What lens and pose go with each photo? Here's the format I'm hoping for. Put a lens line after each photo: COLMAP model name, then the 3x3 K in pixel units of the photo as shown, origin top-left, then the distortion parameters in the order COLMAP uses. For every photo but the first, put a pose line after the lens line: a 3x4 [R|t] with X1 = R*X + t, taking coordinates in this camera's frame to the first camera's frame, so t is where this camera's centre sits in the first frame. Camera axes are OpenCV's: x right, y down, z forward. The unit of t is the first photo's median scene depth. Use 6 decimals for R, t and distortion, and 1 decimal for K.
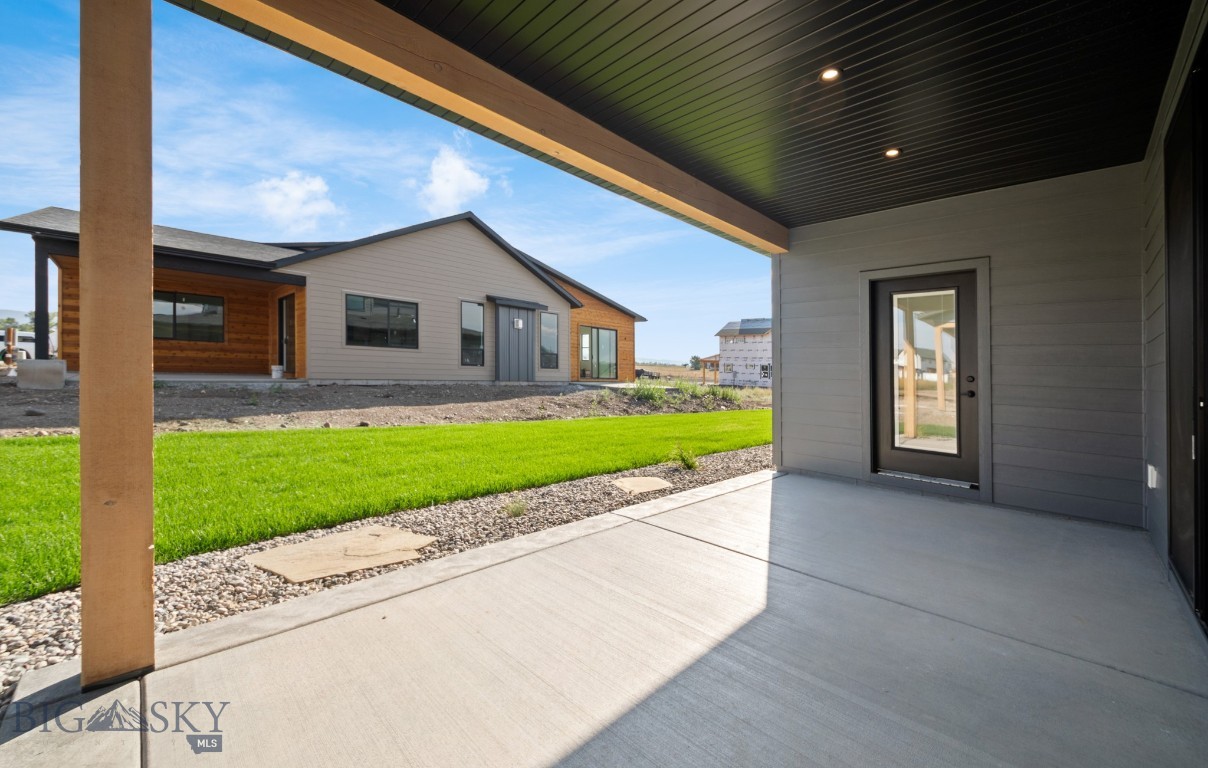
lens RADIAL K [[465.8, 0, 610.4], [0, 465.8, 372.5], [0, 0, 1]] dist [0.002016, 0.000282]
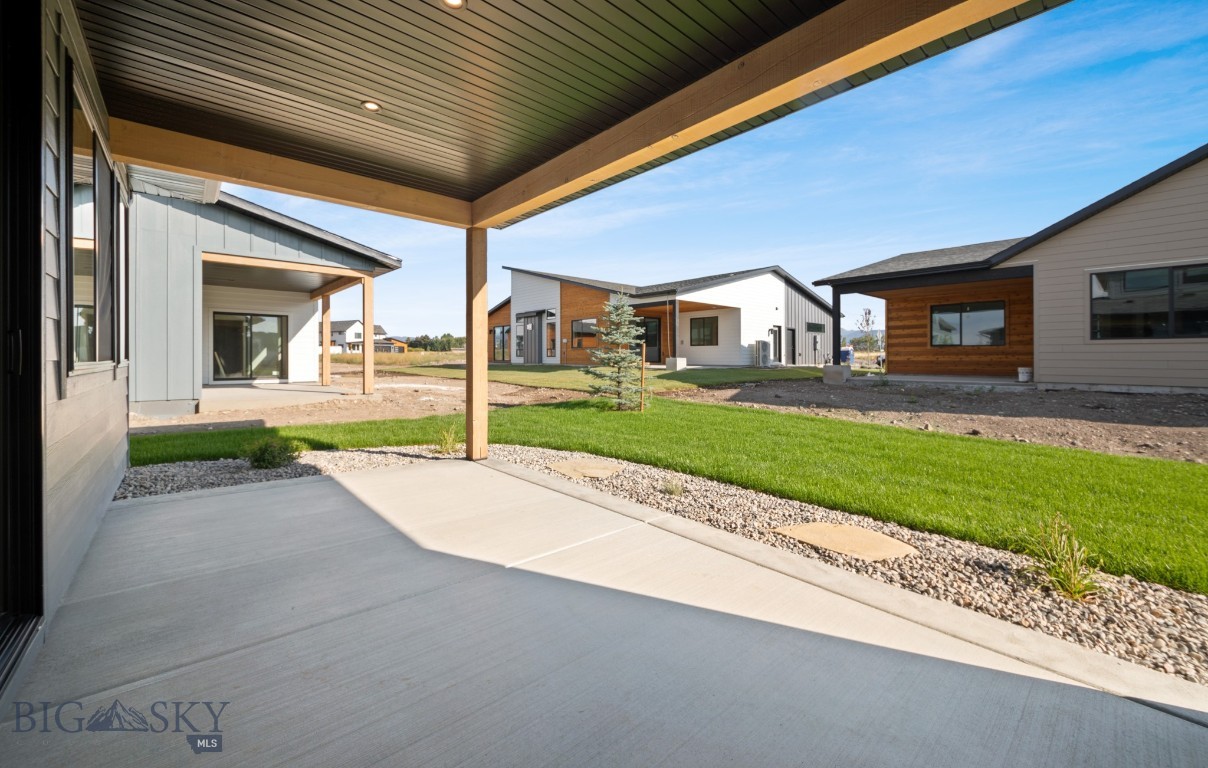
lens RADIAL K [[465.8, 0, 610.4], [0, 465.8, 372.5], [0, 0, 1]] dist [0.002016, 0.000282]
pose [[-0.048554, -0.004395, -0.998811, 0.239412], [-0.011542, 0.999926, -0.003839, 0.007697], [0.998754, 0.011342, -0.048601, 0.242246]]
